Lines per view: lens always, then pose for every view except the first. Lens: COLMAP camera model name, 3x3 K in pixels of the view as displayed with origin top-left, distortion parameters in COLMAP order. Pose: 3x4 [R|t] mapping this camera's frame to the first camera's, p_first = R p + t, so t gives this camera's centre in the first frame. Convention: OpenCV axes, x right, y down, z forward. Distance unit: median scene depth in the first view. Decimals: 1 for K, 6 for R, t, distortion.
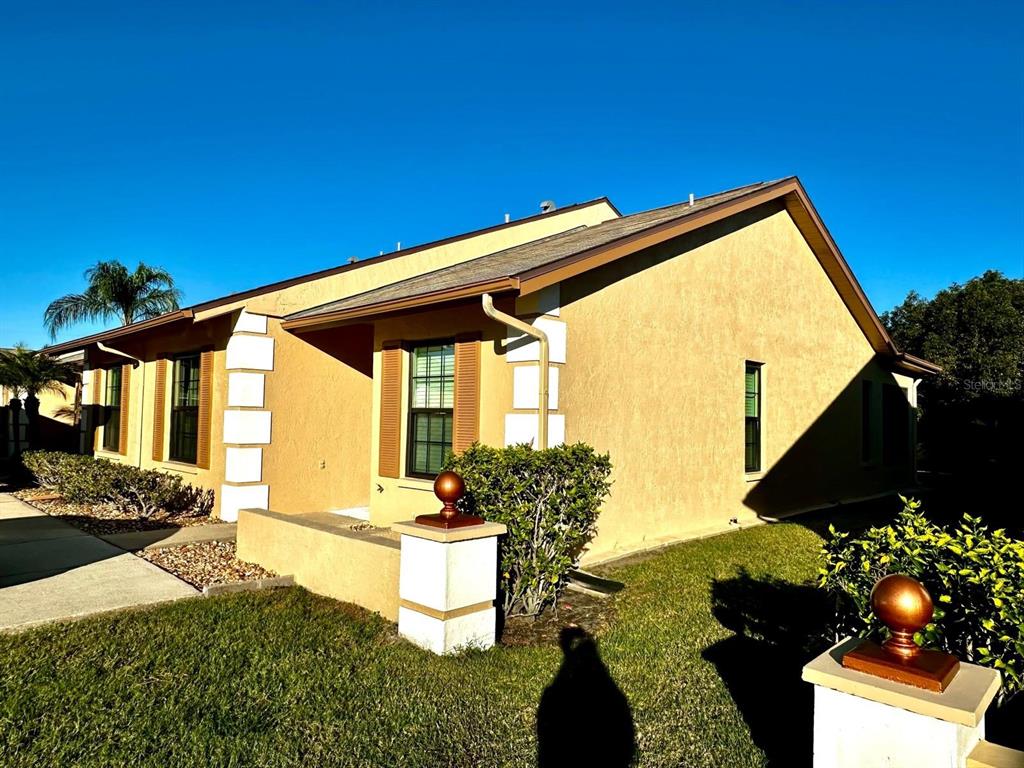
lens RADIAL K [[651.0, 0, 514.9], [0, 651.0, 385.5], [0, 0, 1]] dist [0.022288, 0.002968]
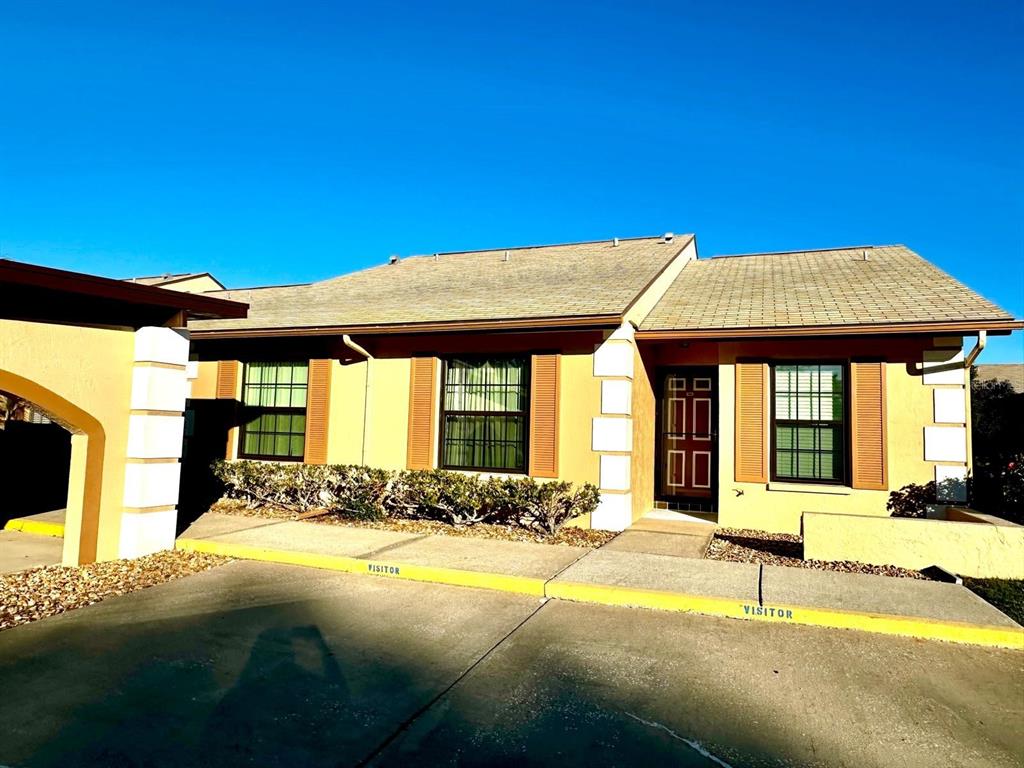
lens RADIAL K [[651.0, 0, 510.9], [0, 651.0, 383.6], [0, 0, 1]] dist [0.022288, 0.002968]
pose [[0.916179, 0.038245, 0.398941, -0.944374], [-0.032837, 0.999253, -0.020383, 0.011138], [-0.399422, 0.005575, 0.916750, 0.145677]]
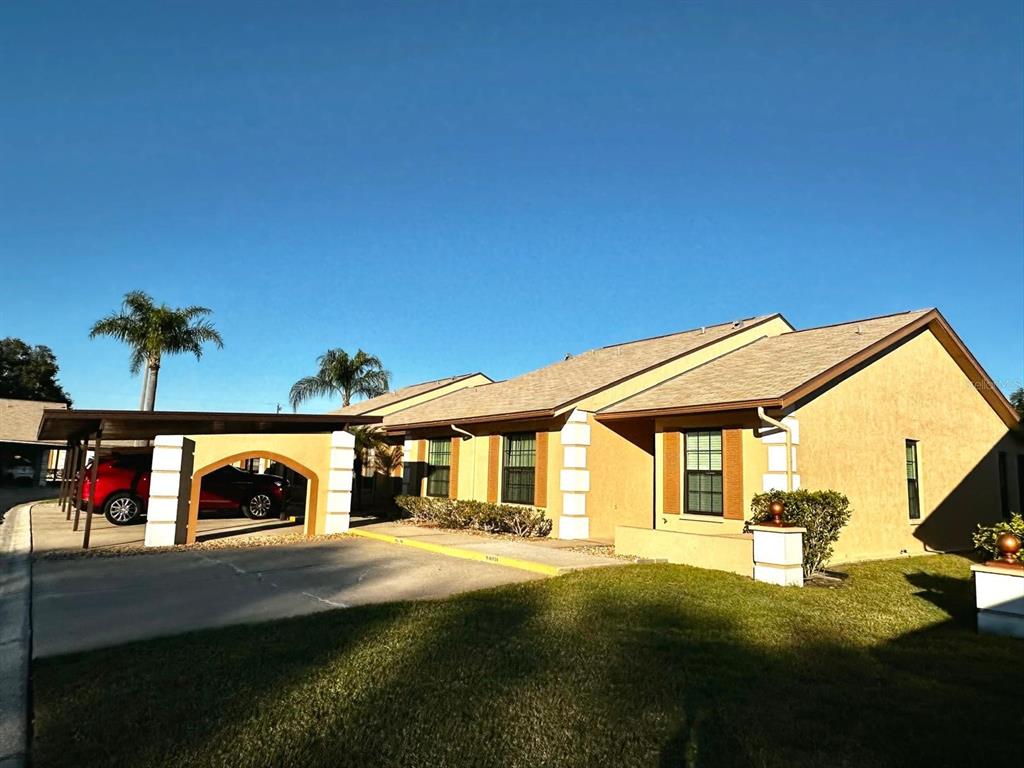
lens RADIAL K [[651.0, 0, 519.0], [0, 651.0, 386.2], [0, 0, 1]] dist [0.022288, 0.002968]
pose [[0.989434, -0.008688, -0.144724, -0.308509], [-0.004664, 0.995779, -0.091662, -0.019509], [0.144910, 0.091369, 0.985217, -0.615996]]
